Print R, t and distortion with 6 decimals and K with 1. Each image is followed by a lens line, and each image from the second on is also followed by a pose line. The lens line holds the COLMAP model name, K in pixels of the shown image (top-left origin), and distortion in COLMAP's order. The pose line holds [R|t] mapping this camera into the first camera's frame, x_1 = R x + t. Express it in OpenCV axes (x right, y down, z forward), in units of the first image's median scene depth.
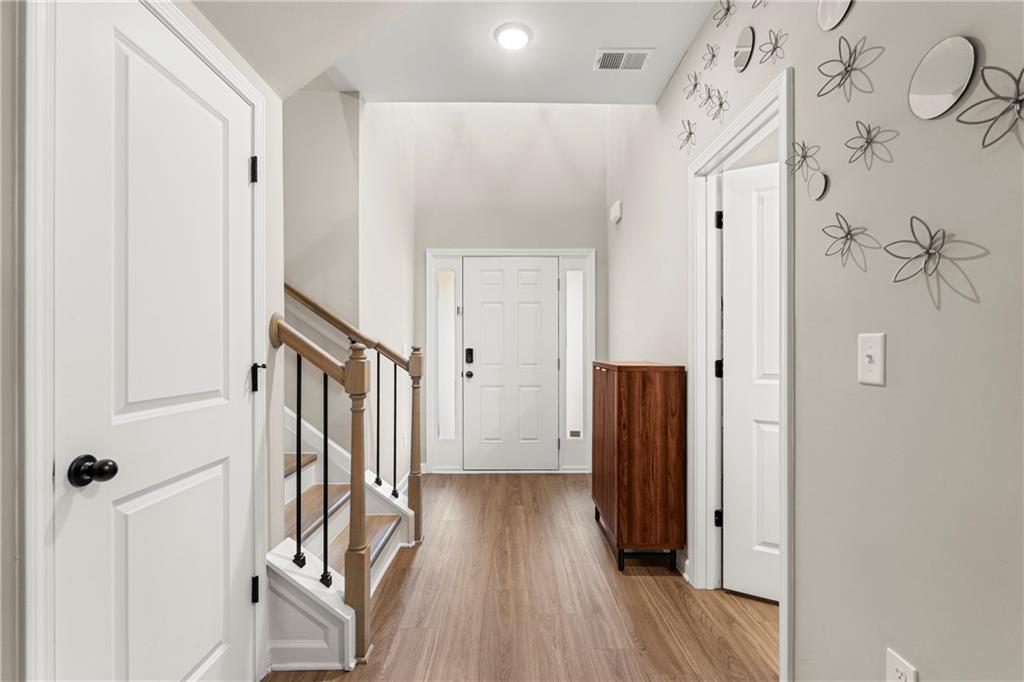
lens RADIAL K [[454.9, 0, 517.8], [0, 454.9, 342.7], [0, 0, 1]] dist [-0.000535, 0.000412]
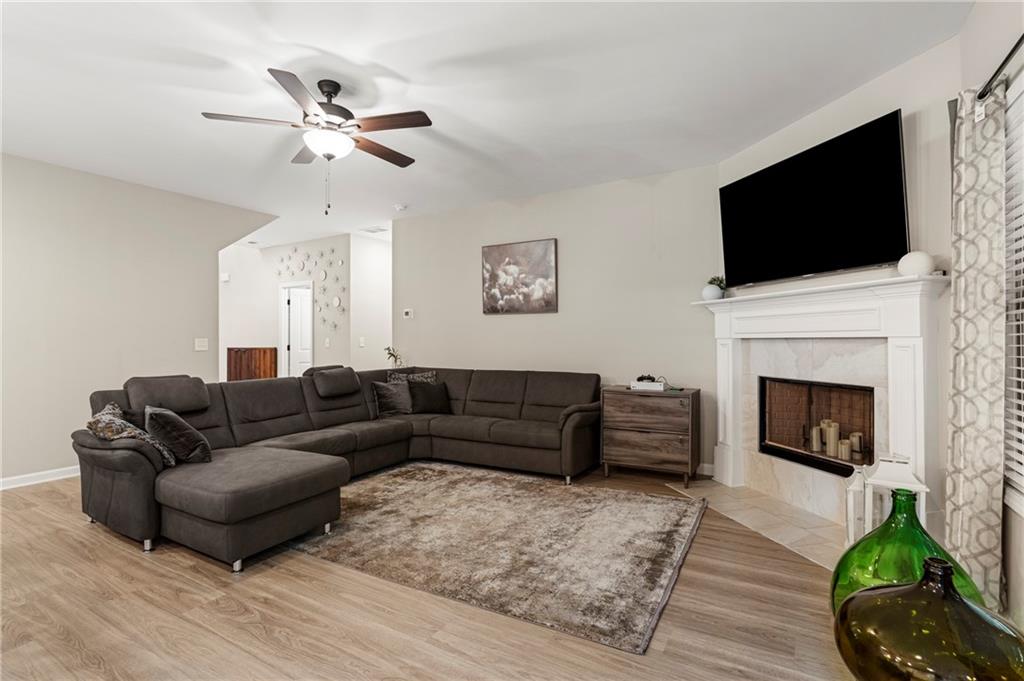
lens RADIAL K [[478.3, 0, 512.6], [0, 478.3, 339.0], [0, 0, 1]] dist [-0.006769, -0.000588]
pose [[0.518044, 0.002300, 0.855351, -1.660208], [-0.001972, 0.999997, -0.001495, -0.003719], [-0.855352, -0.000912, 0.518047, -2.157529]]
